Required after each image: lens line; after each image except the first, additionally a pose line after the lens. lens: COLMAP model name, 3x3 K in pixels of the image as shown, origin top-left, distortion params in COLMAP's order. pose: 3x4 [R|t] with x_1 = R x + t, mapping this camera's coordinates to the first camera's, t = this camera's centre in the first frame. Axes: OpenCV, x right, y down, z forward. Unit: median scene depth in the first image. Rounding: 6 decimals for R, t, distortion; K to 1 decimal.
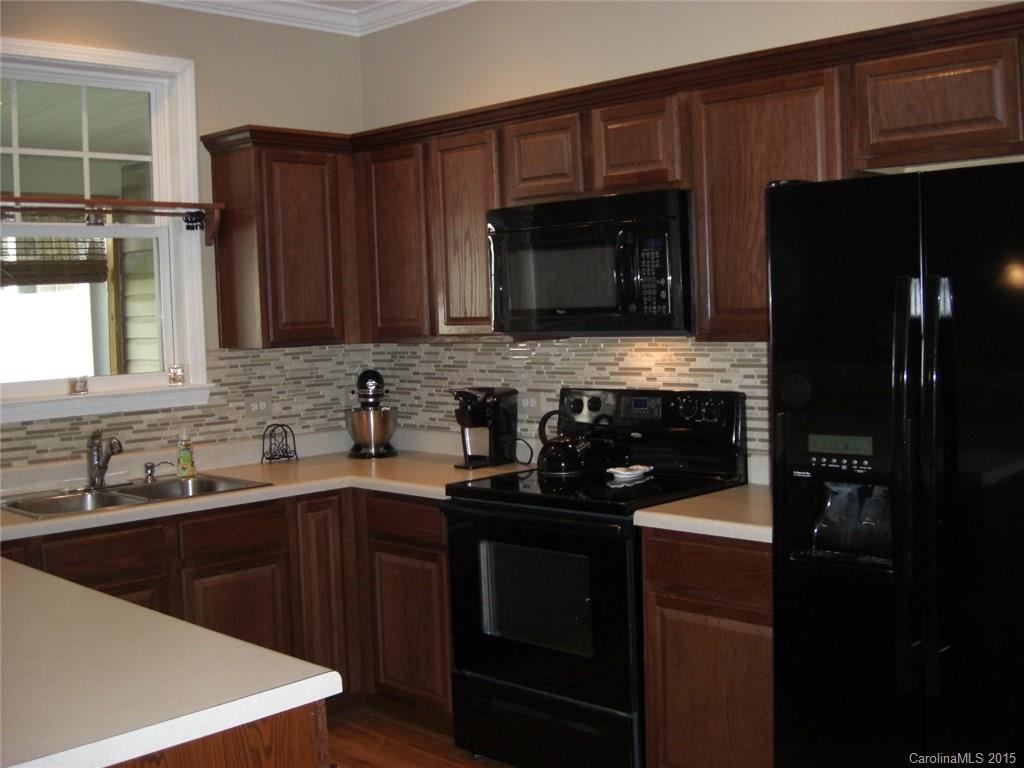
lens RADIAL K [[1167.4, 0, 513.9], [0, 1167.4, 387.9], [0, 0, 1]] dist [-0.107570, 0.000000]
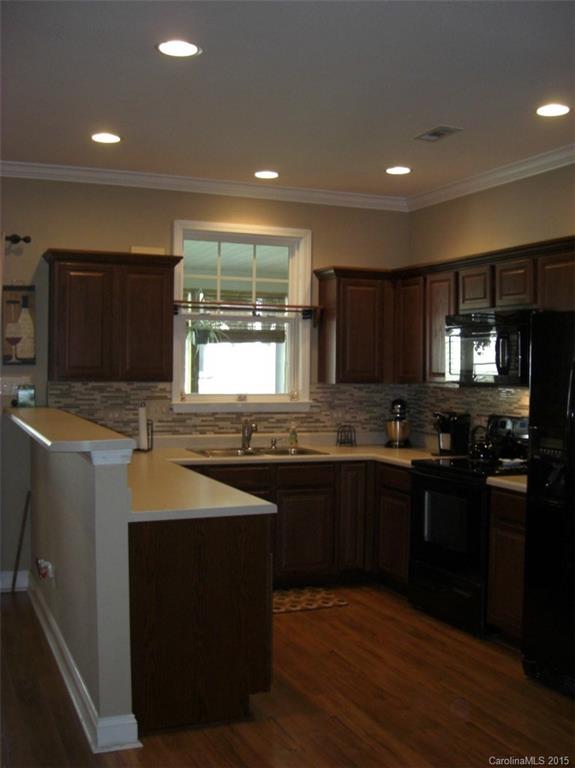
lens RADIAL K [[875.5, 0, 286.7], [0, 875.5, 381.9], [0, 0, 1]] dist [-0.107570, 0.000000]
pose [[0.921969, 0.052686, -0.383663, 0.252419], [-0.069312, 0.997155, -0.029628, 0.010972], [0.381011, 0.053908, 0.922998, -0.339880]]
